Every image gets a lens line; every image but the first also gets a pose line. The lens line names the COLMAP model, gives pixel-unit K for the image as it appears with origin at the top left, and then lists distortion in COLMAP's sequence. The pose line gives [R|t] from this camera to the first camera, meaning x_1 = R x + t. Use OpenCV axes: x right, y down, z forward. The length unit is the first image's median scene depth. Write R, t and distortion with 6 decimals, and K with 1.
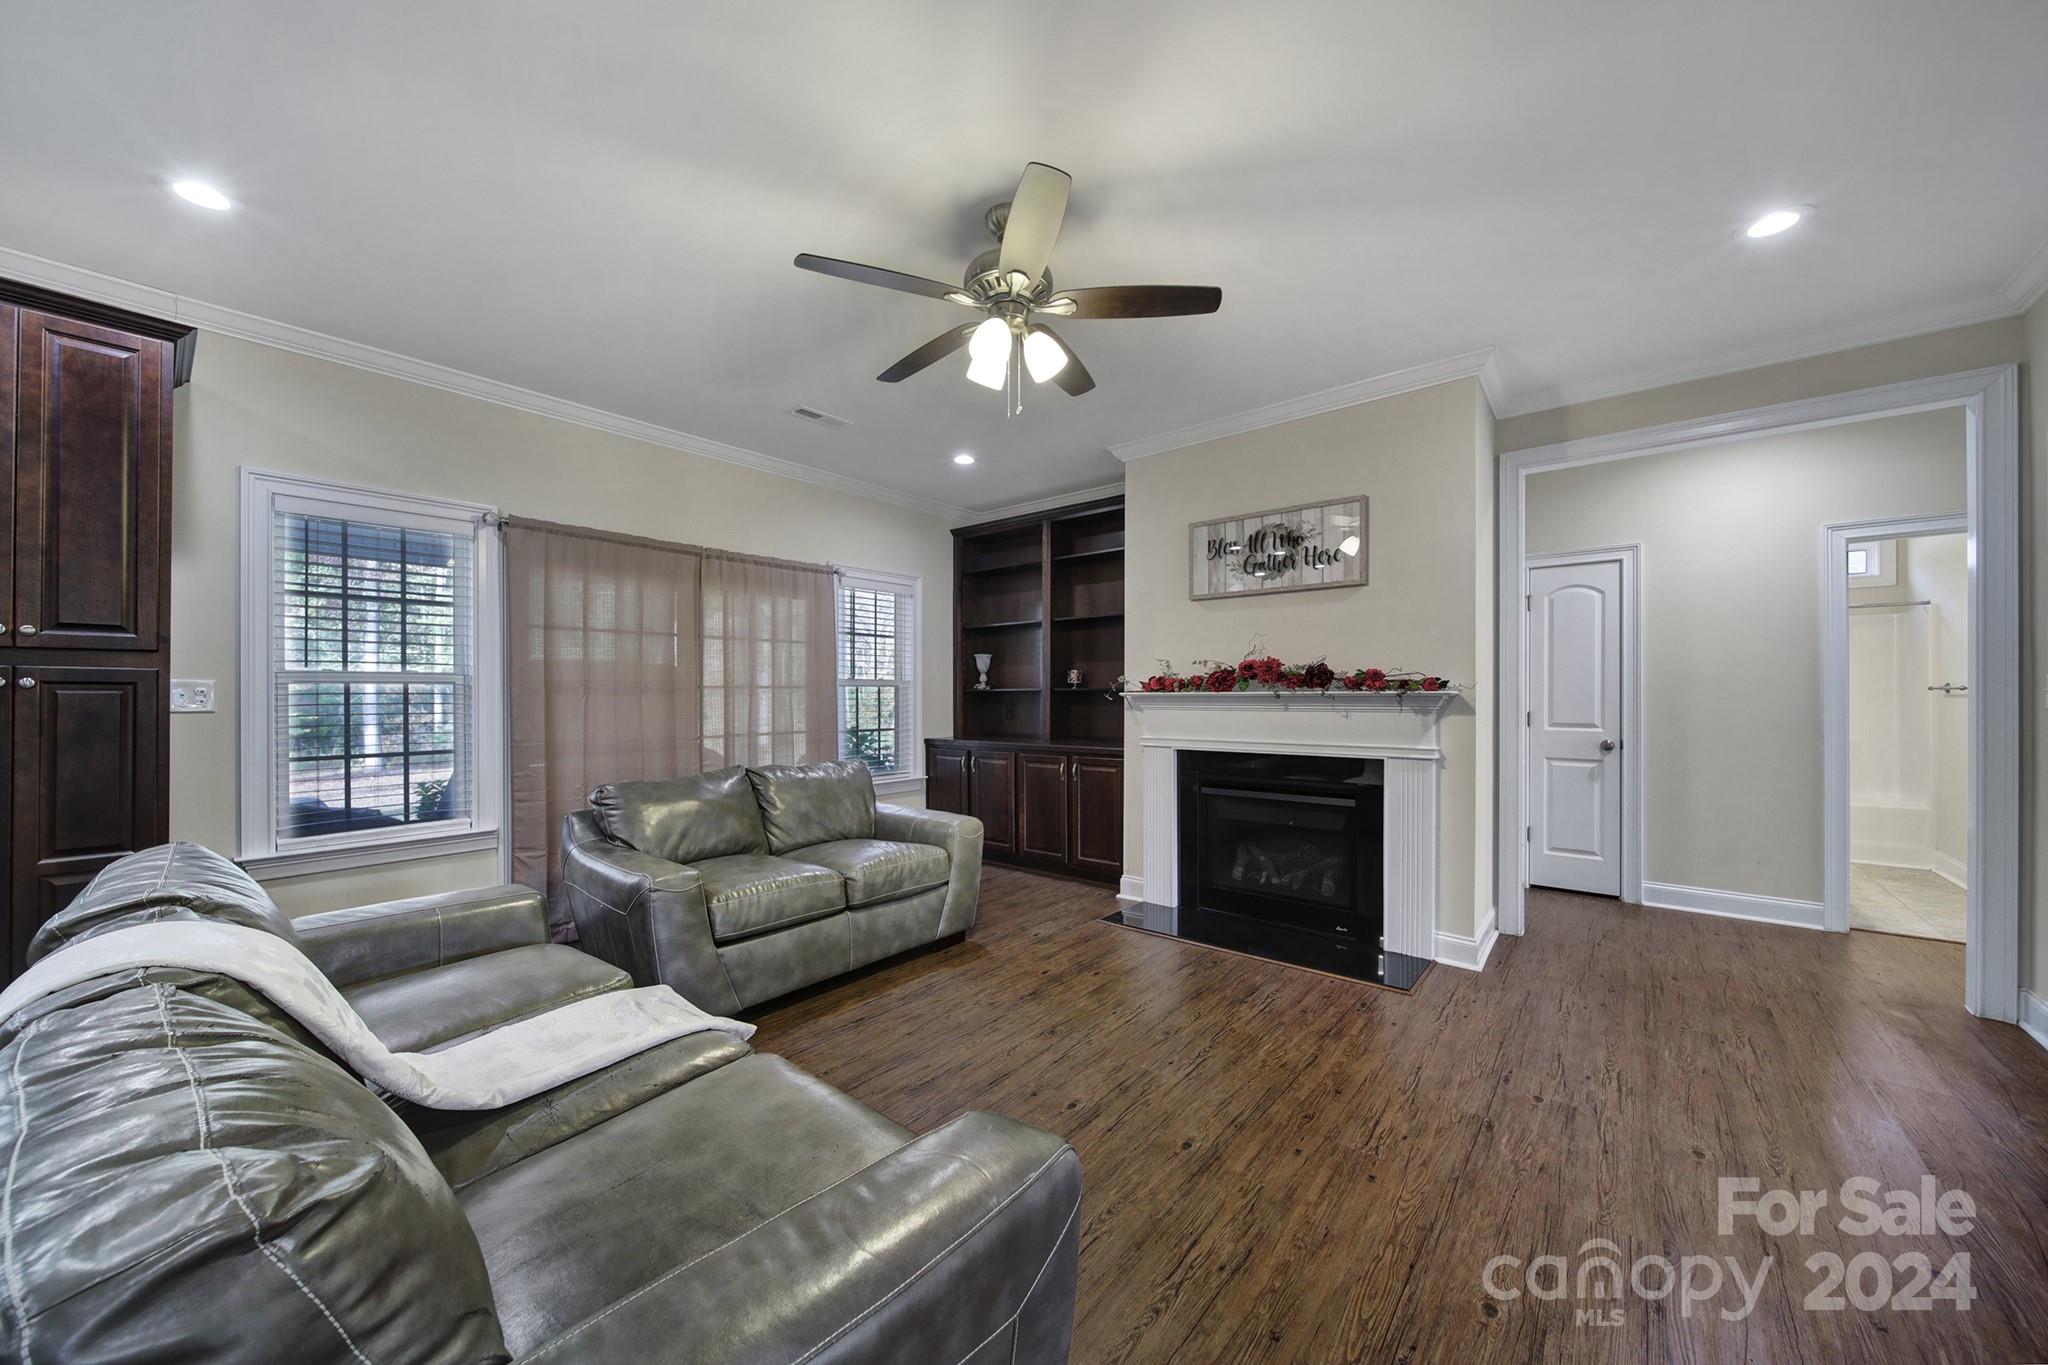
lens RADIAL K [[730.7, 0, 1024.0], [0, 730.7, 698.0], [0, 0, 1]] dist [-0.001471, -0.000121]
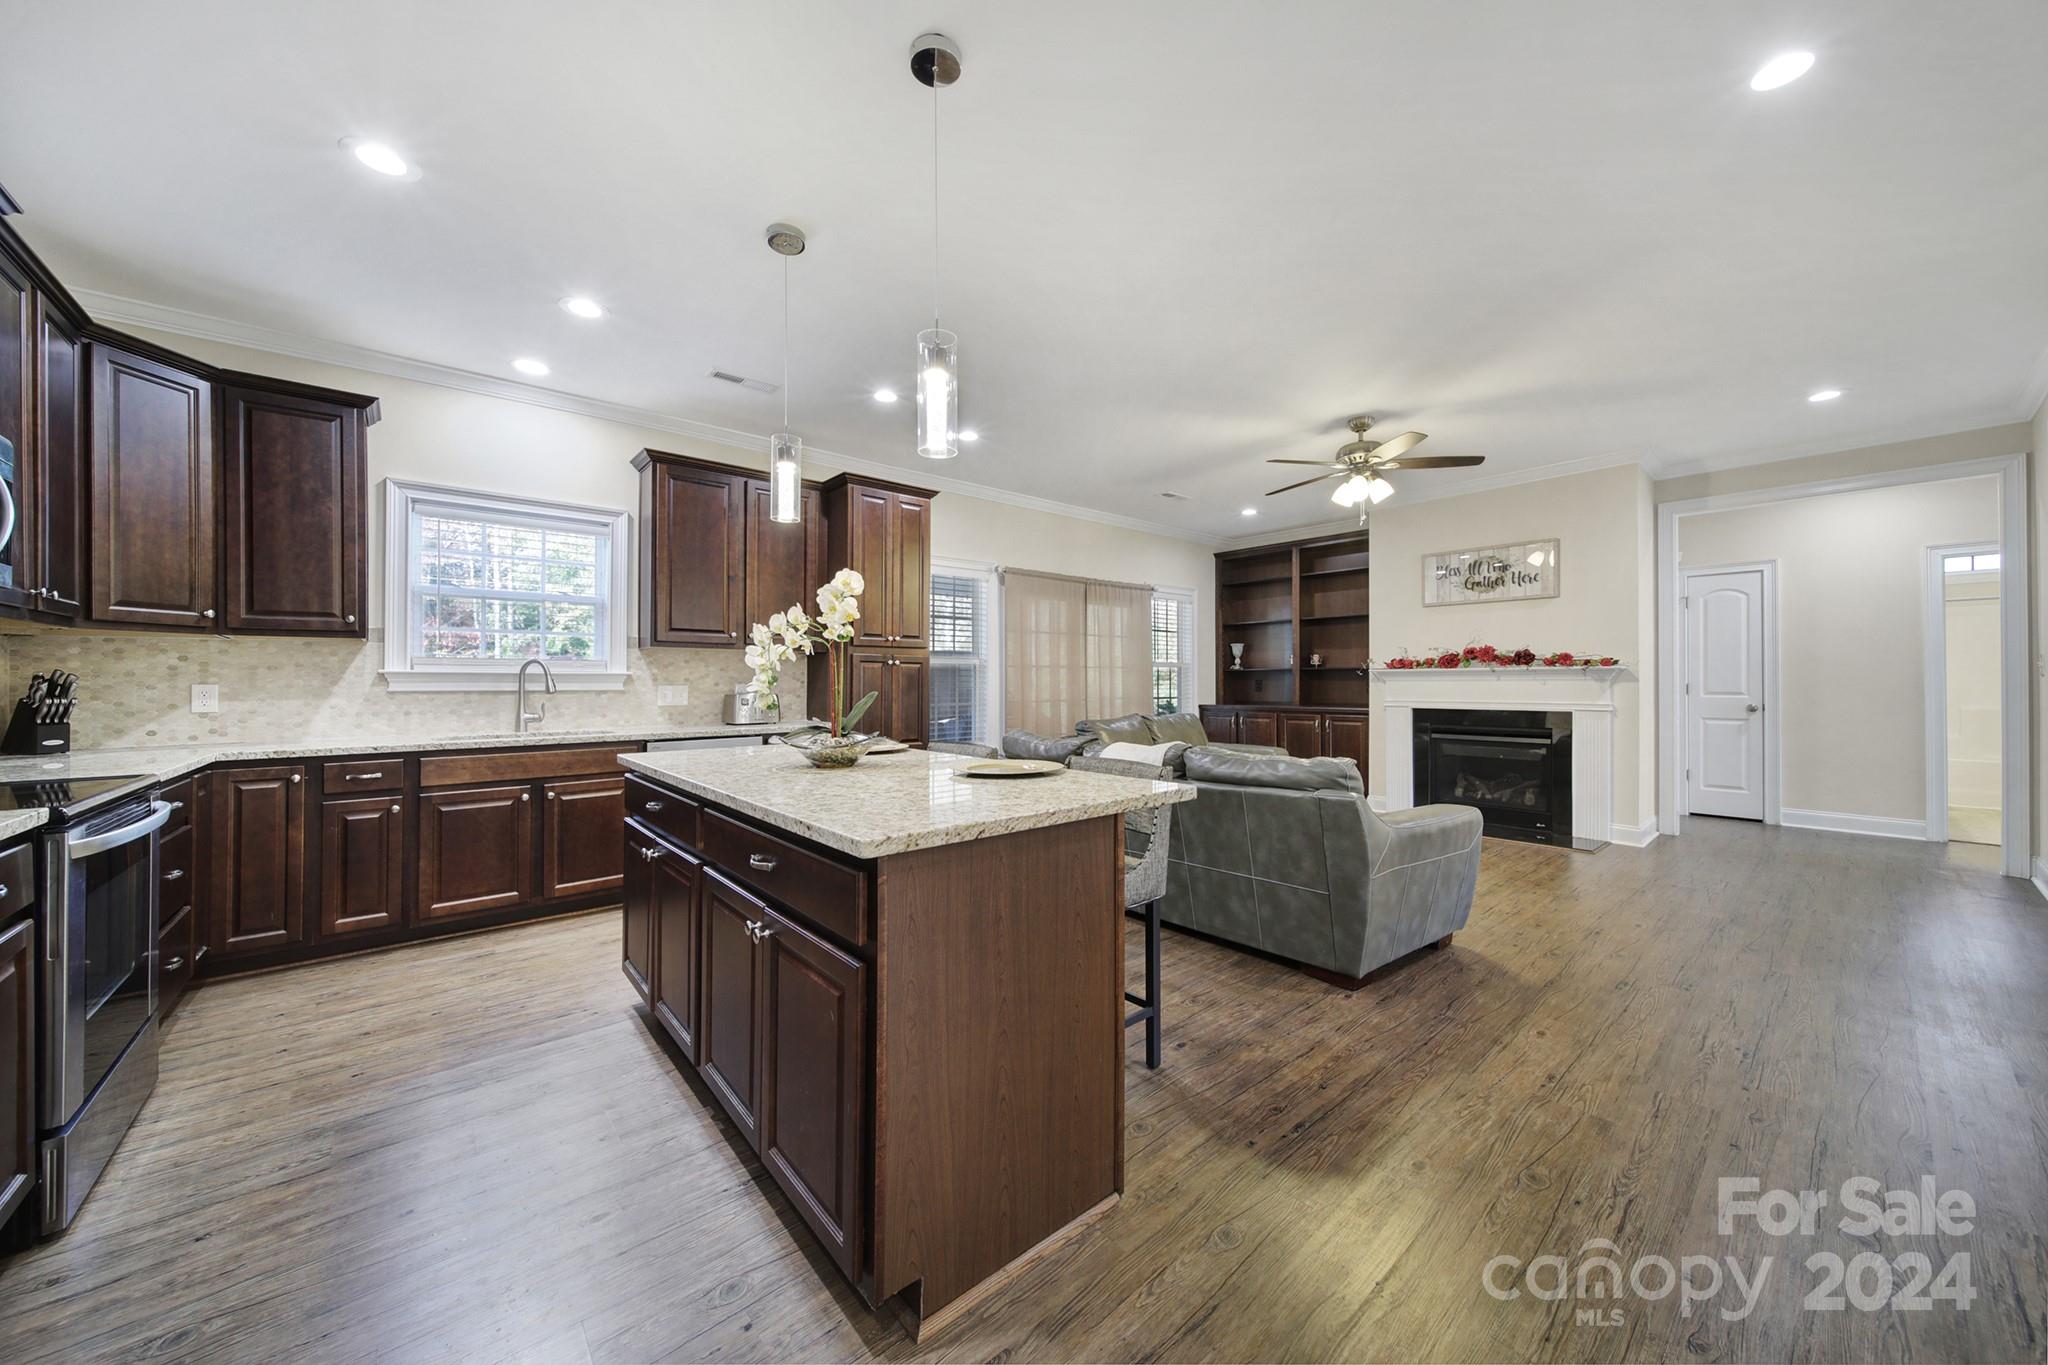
lens RADIAL K [[721.0, 0, 1023.7], [0, 721.0, 677.6], [0, 0, 1]] dist [-0.004433, -0.000182]
pose [[0.985645, -0.001198, -0.168826, -0.351260], [-0.000337, 0.999959, -0.009060, 0.024569], [0.168830, 0.008987, 0.985604, -0.618755]]
